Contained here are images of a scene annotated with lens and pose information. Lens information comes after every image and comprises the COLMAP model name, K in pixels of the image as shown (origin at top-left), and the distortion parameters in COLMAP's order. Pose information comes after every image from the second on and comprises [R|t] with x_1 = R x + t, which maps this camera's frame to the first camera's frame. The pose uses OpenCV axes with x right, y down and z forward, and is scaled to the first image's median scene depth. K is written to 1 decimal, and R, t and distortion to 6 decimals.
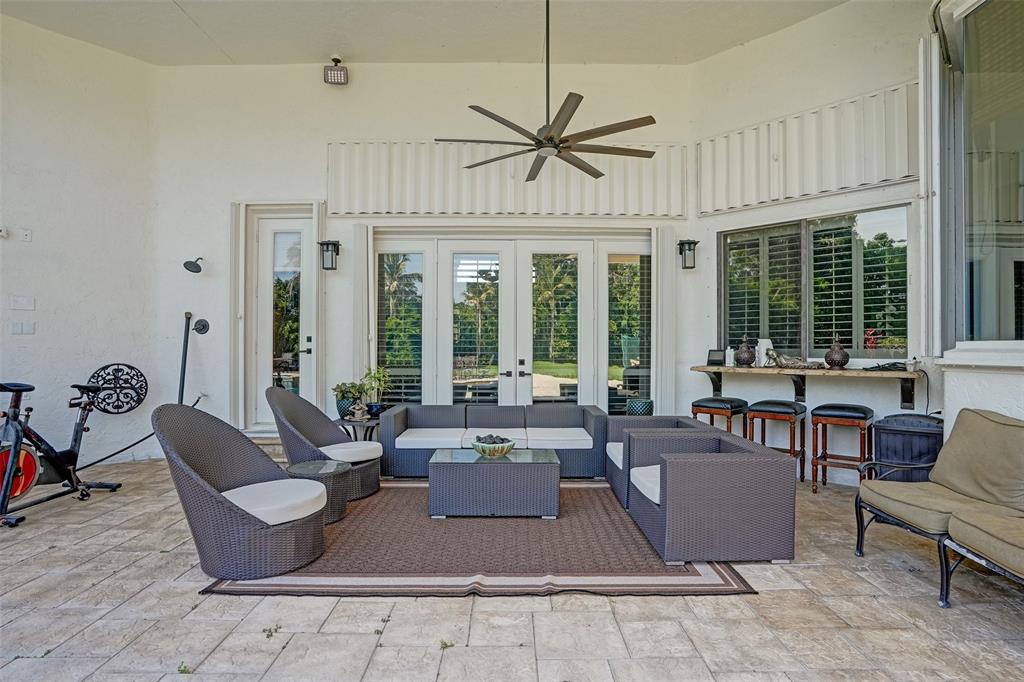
lens RADIAL K [[509.3, 0, 512.0], [0, 509.3, 341.0], [0, 0, 1]] dist [0.000060, 0.000672]
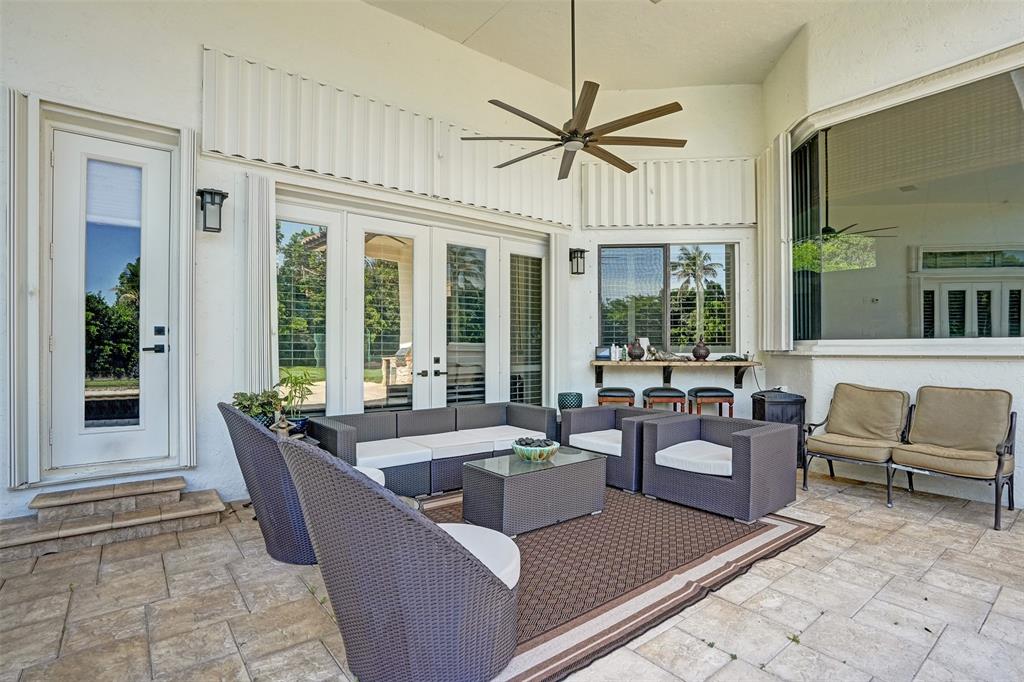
lens RADIAL K [[501.2, 0, 512.0], [0, 501.2, 341.0], [0, 0, 1]] dist [-0.016376, 0.000991]
pose [[0.793755, 0.006619, 0.608201, -0.535769], [-0.008294, 0.999966, -0.000059, 0.007262], [-0.608181, -0.004997, 0.793783, 0.256329]]
